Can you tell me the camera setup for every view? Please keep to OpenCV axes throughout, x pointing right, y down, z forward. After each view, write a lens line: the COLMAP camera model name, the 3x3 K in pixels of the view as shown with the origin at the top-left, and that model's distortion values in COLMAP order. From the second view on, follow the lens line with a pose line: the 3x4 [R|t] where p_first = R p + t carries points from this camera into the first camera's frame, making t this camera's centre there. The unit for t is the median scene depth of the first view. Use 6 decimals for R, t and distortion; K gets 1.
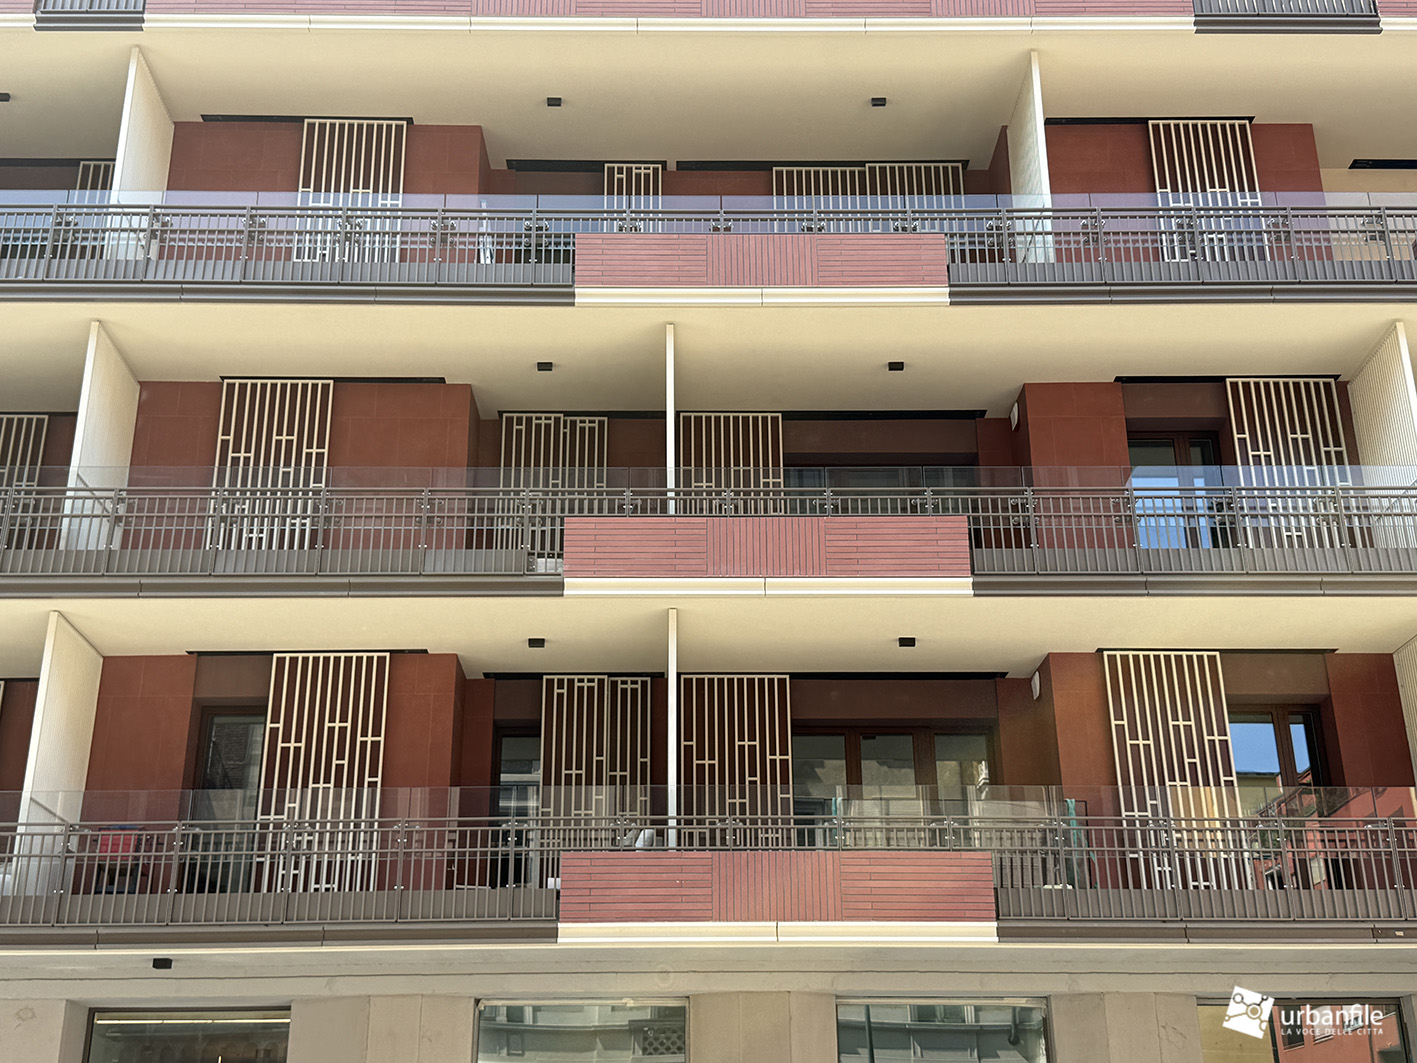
lens RADIAL K [[1660.4, 0, 708.5], [0, 1660.4, 531.5], [0, 0, 1]] dist [0.305365, -1.054241]
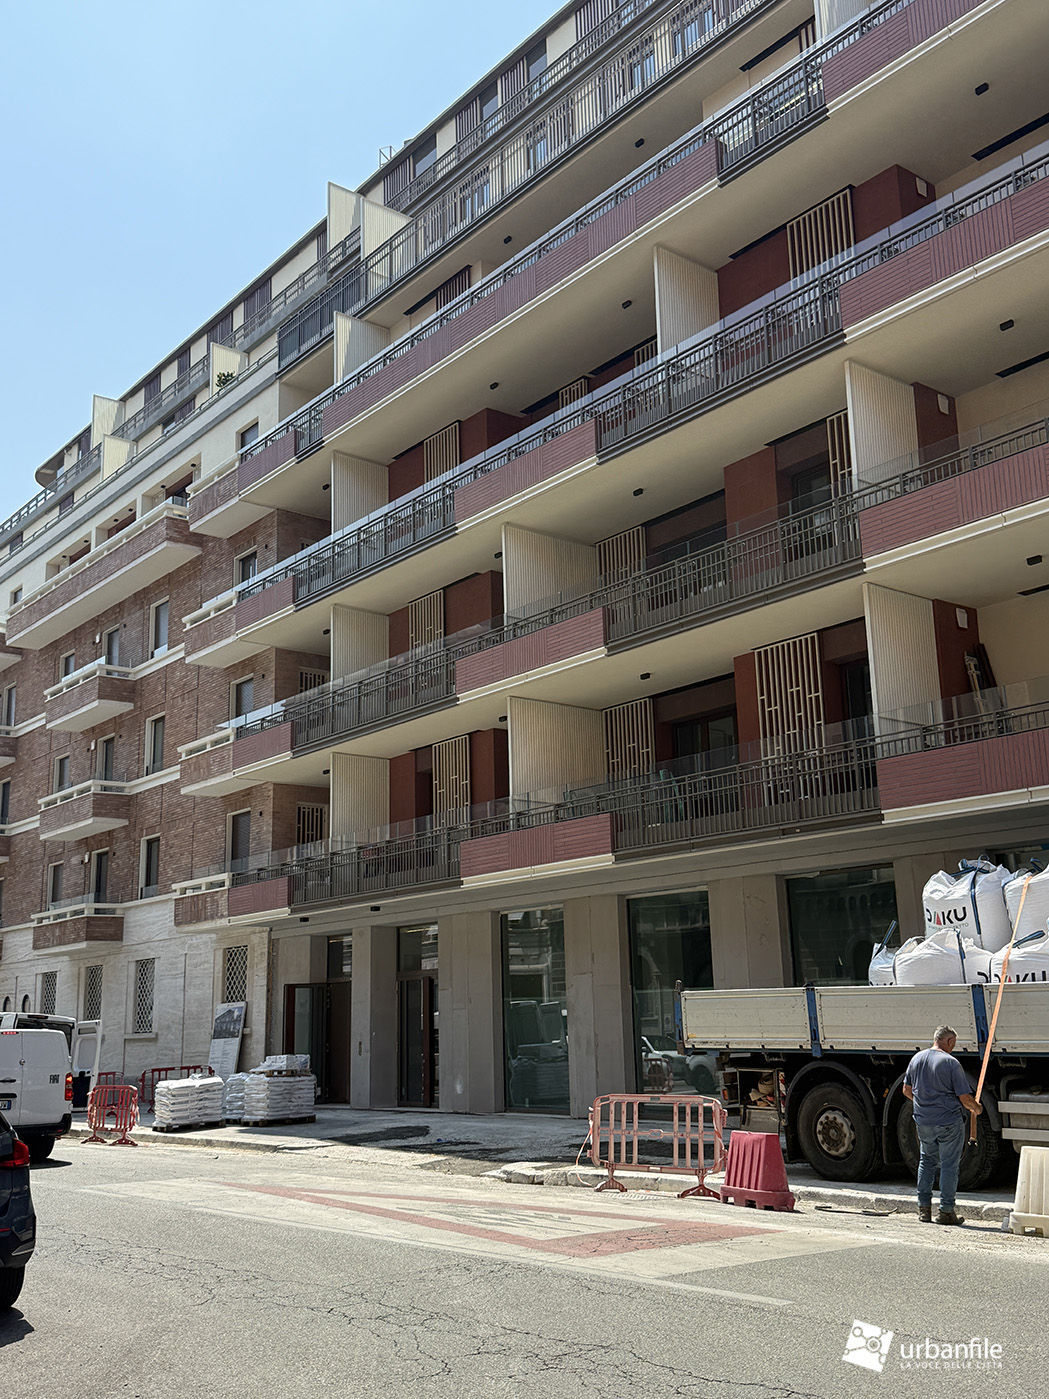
lens RADIAL K [[1550.7, 0, 523.8], [0, 1550.7, 678.6], [0, 0, 1]] dist [0.212820, -0.690873]
pose [[0.578294, -0.186069, -0.794326, 0.123326], [0.333259, 0.942583, 0.021826, -0.000354], [0.744657, -0.277338, 0.607099, 0.000567]]
